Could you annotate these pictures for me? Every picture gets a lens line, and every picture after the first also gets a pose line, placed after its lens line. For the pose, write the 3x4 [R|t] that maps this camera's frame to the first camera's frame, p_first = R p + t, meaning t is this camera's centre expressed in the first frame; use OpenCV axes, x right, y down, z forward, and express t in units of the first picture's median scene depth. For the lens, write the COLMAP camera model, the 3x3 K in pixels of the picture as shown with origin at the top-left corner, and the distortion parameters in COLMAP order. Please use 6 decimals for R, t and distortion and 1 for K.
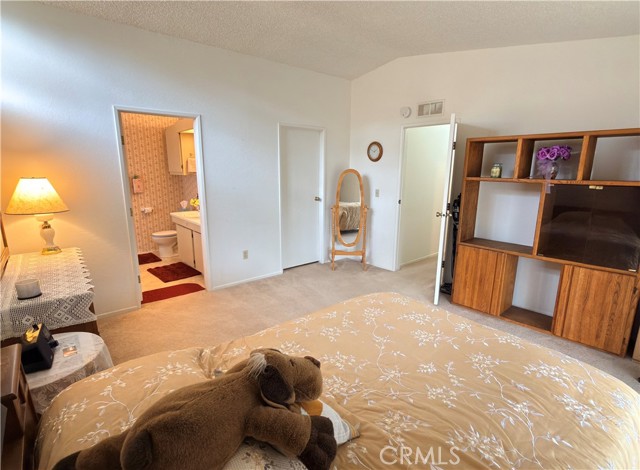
lens RADIAL K [[320.9, 0, 320.9], [0, 320.9, 235.9], [0, 0, 1]] dist [0.000149, 0.000974]
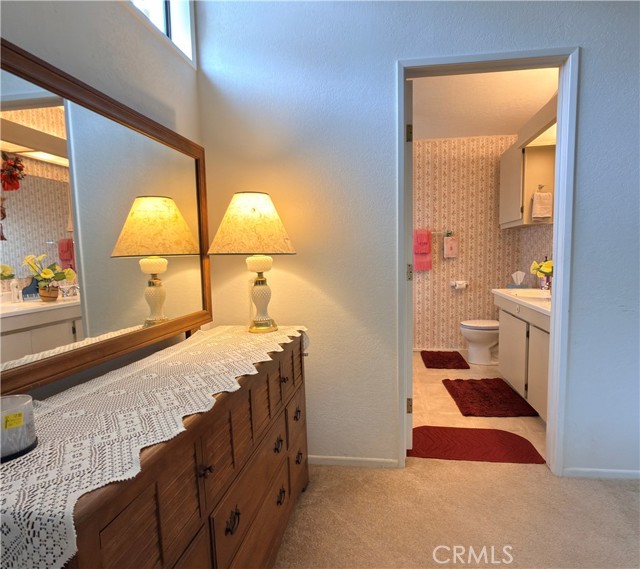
lens RADIAL K [[397.3, 0, 322.0], [0, 397.3, 286.3], [0, 0, 1]] dist [-0.006447, 0.000743]
pose [[0.648214, 0.051518, -0.759713, -0.134350], [-0.135450, 0.989598, -0.048464, -0.001303], [0.749314, 0.134319, 0.648450, 0.326786]]
